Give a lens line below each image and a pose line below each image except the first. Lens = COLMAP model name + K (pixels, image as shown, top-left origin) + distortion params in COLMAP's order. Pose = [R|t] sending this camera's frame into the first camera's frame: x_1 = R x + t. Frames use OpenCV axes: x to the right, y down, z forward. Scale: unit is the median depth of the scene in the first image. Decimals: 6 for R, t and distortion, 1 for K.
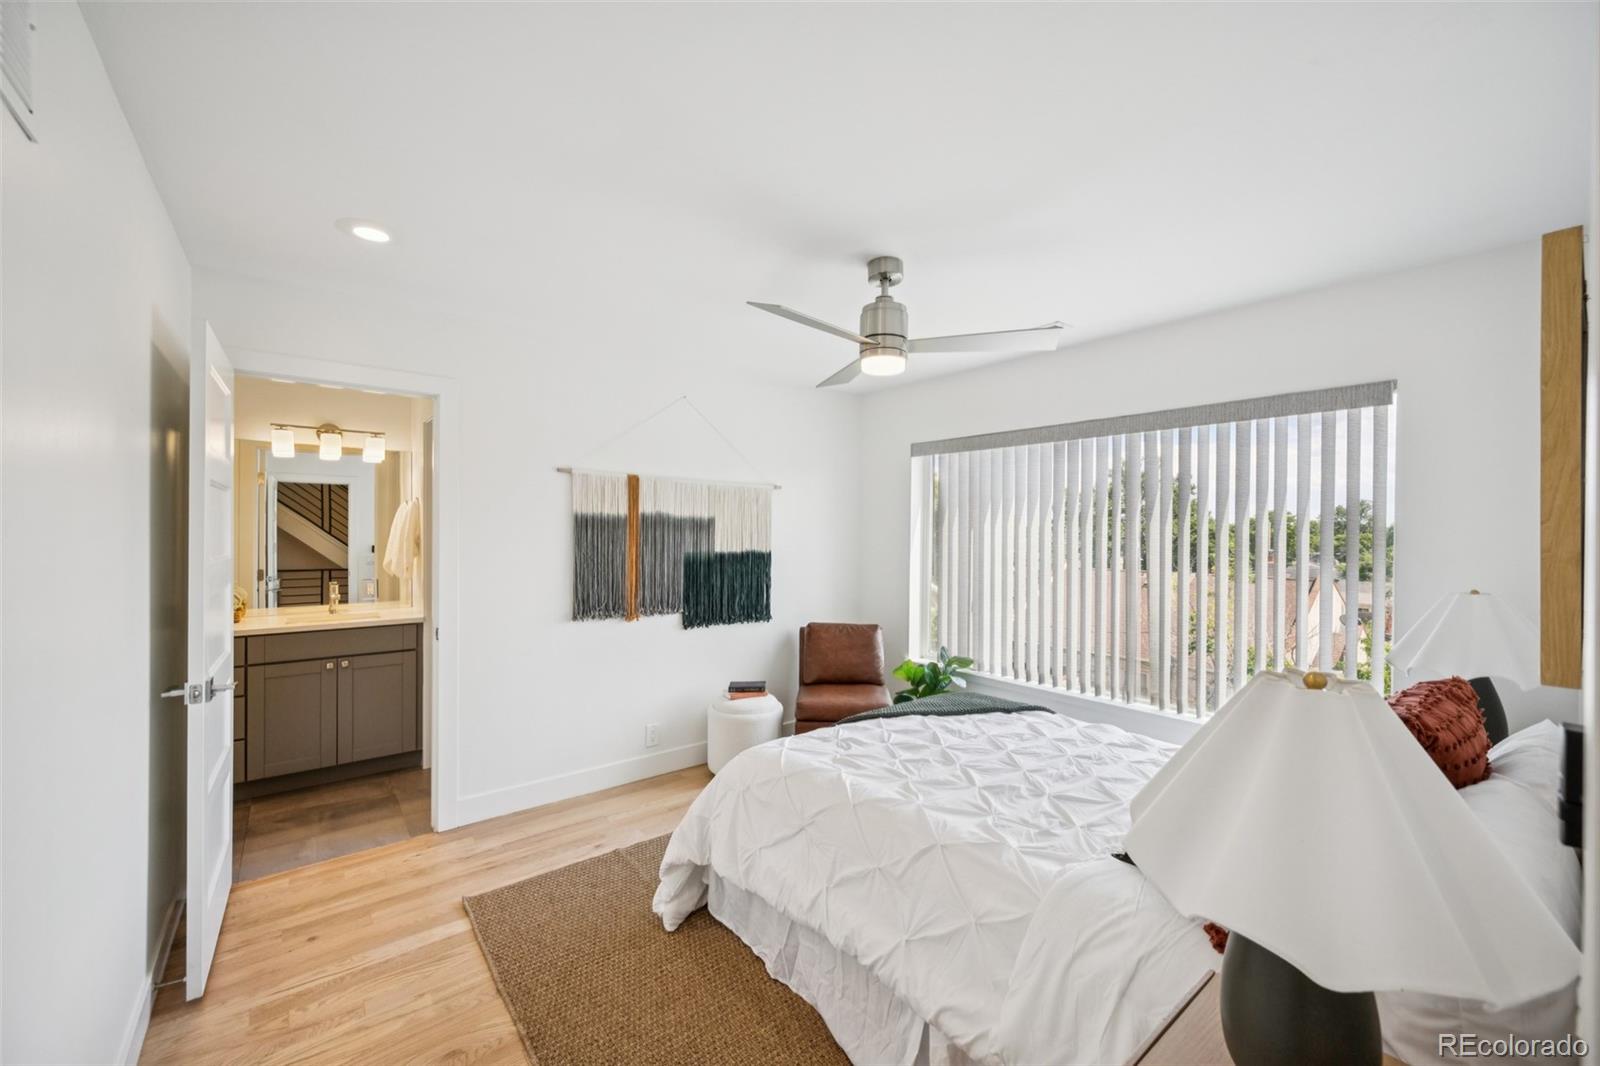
lens RADIAL K [[624.5, 0, 799.3], [0, 624.5, 536.8], [0, 0, 1]] dist [-0.001238, -0.000135]
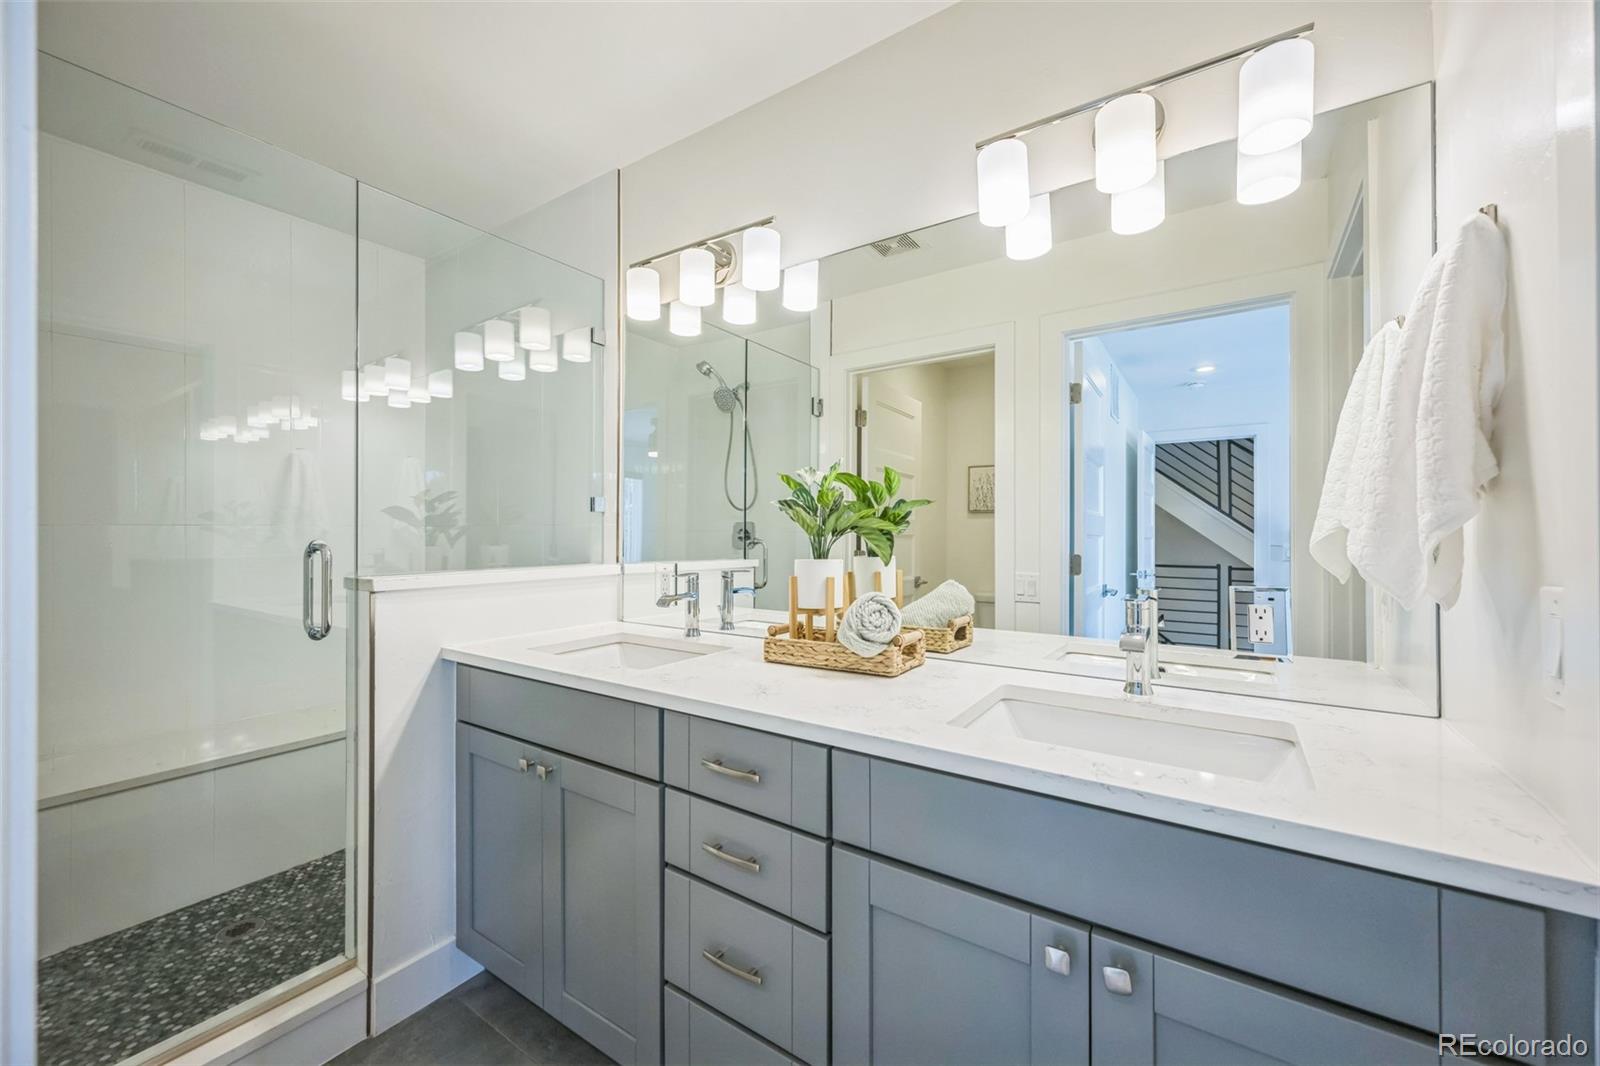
lens RADIAL K [[624.5, 0, 799.3], [0, 624.5, 536.8], [0, 0, 1]] dist [-0.001238, -0.000135]
pose [[0.291566, -0.001356, -0.956550, -0.243117], [-0.002043, 0.999996, -0.002040, 0.022583], [0.956549, 0.002549, 0.291562, 0.365094]]
